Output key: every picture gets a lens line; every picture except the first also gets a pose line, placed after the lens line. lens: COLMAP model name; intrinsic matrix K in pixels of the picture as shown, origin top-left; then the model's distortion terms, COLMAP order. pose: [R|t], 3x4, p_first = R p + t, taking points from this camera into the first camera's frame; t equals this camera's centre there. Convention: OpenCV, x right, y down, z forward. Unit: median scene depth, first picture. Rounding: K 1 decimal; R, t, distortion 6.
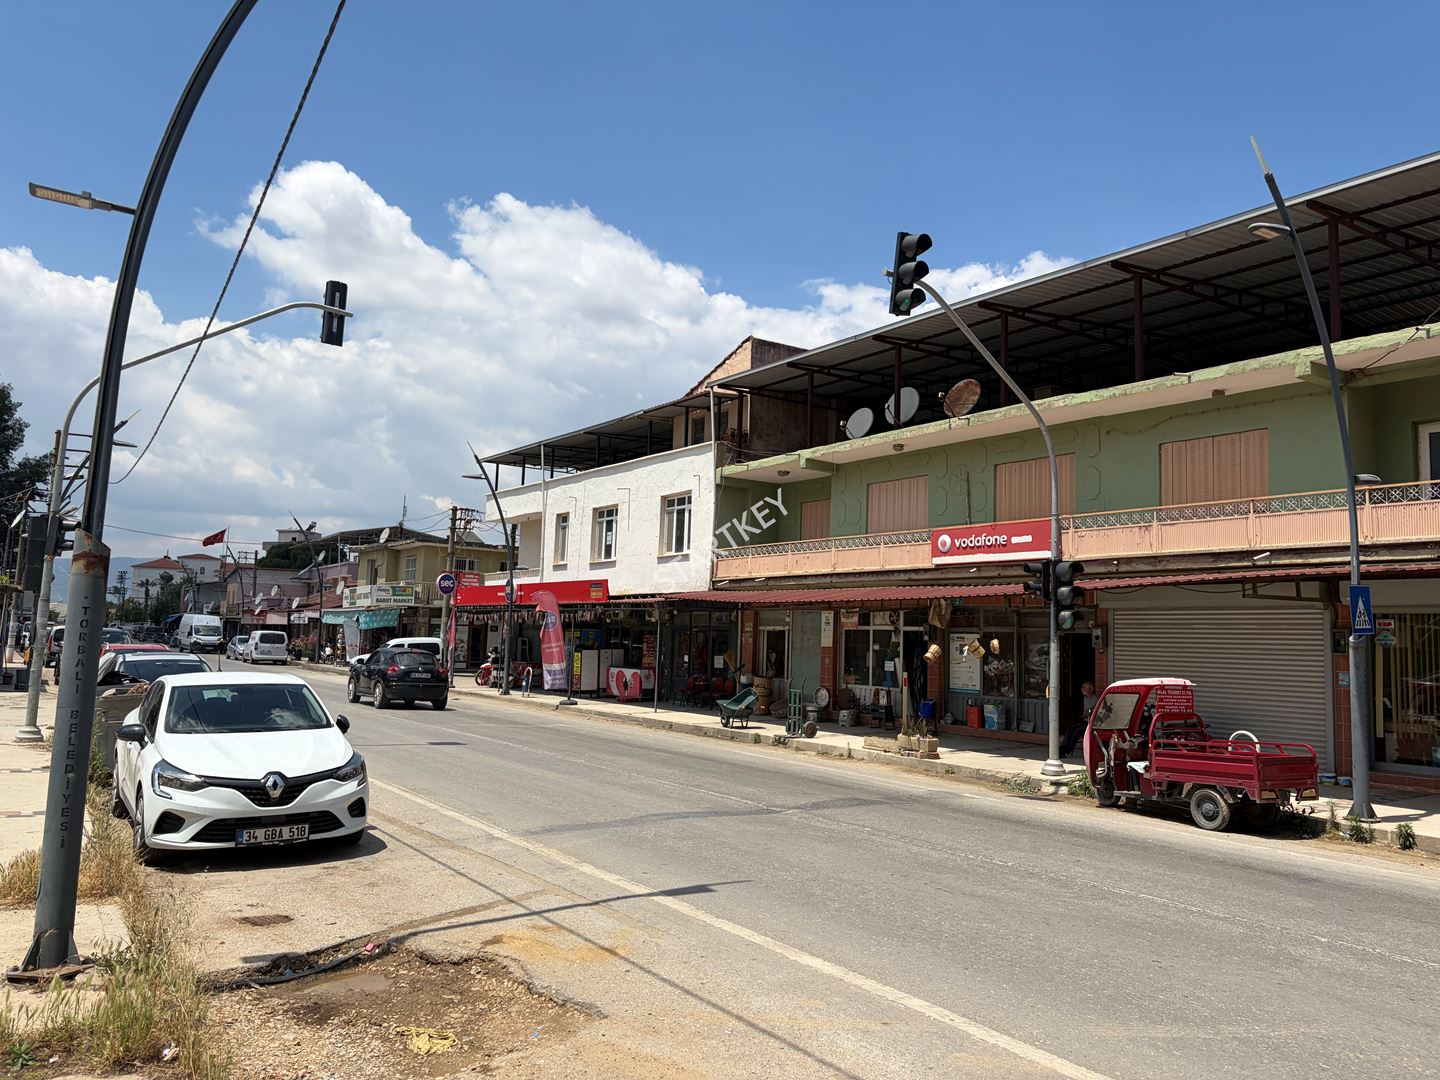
lens RADIAL K [[1076.9, 0, 720.0], [0, 1076.9, 540.0], [0, 0, 1]] dist [0.006221, 0.001541]
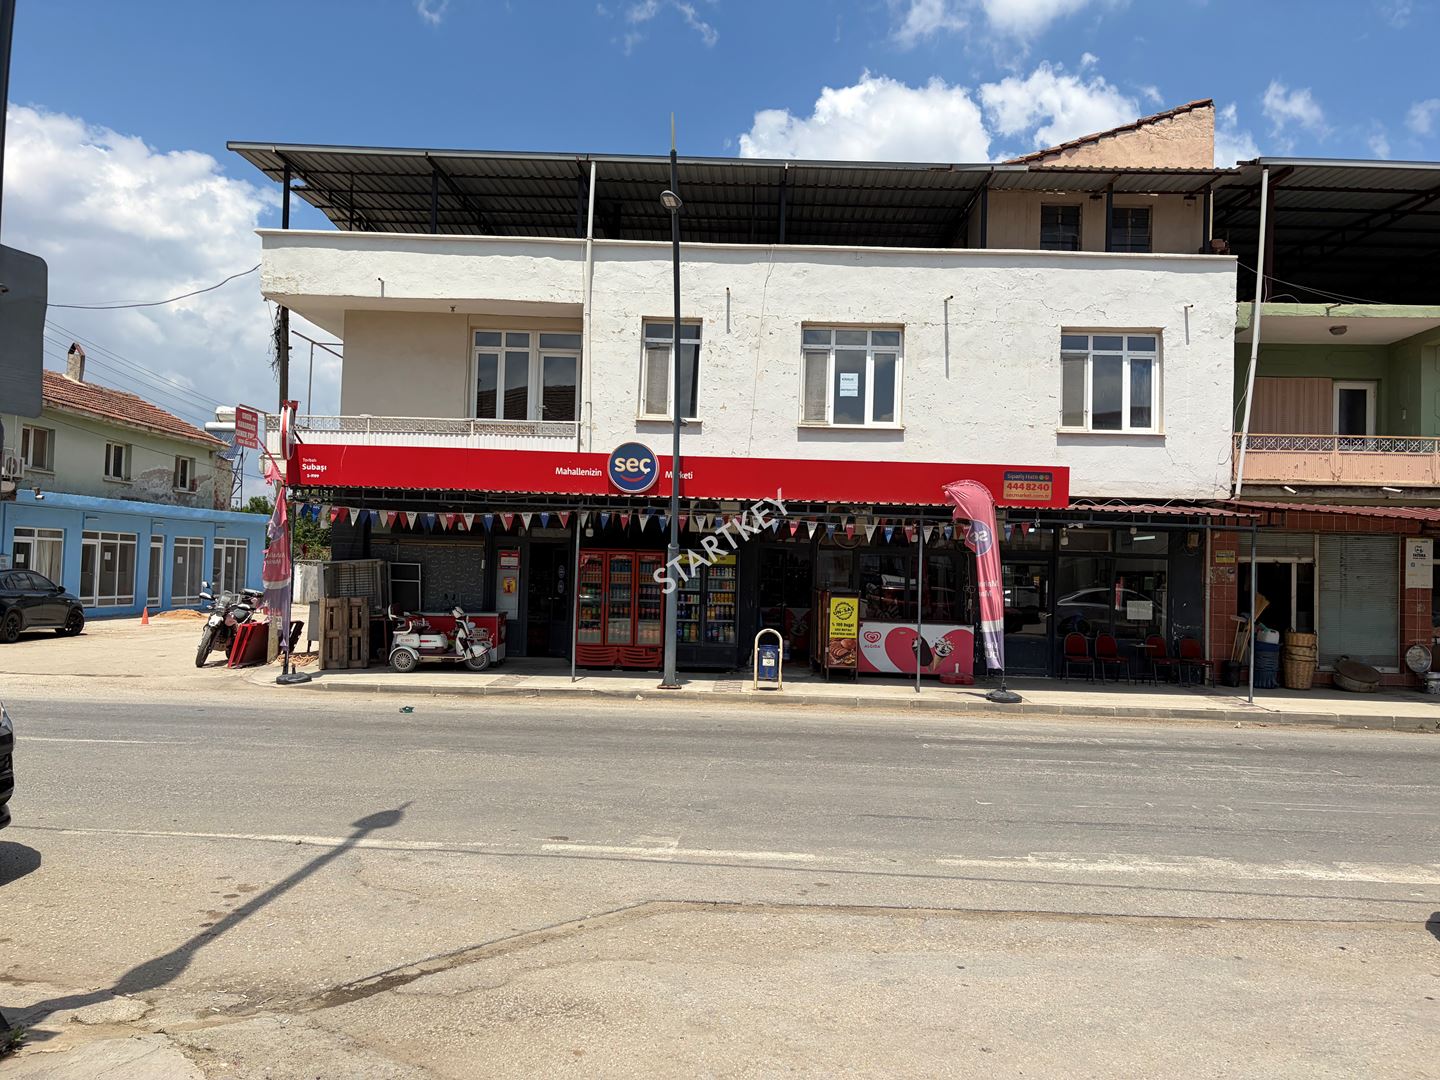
lens RADIAL K [[989.6, 0, 721.0], [0, 989.6, 582.5], [0, 0, 1]] dist [0.004674, 0.001109]
pose [[0.583384, -0.021876, 0.811902, -0.610883], [-0.086854, 0.992225, 0.089143, 0.065163], [-0.807539, -0.122522, 0.576948, 0.845855]]
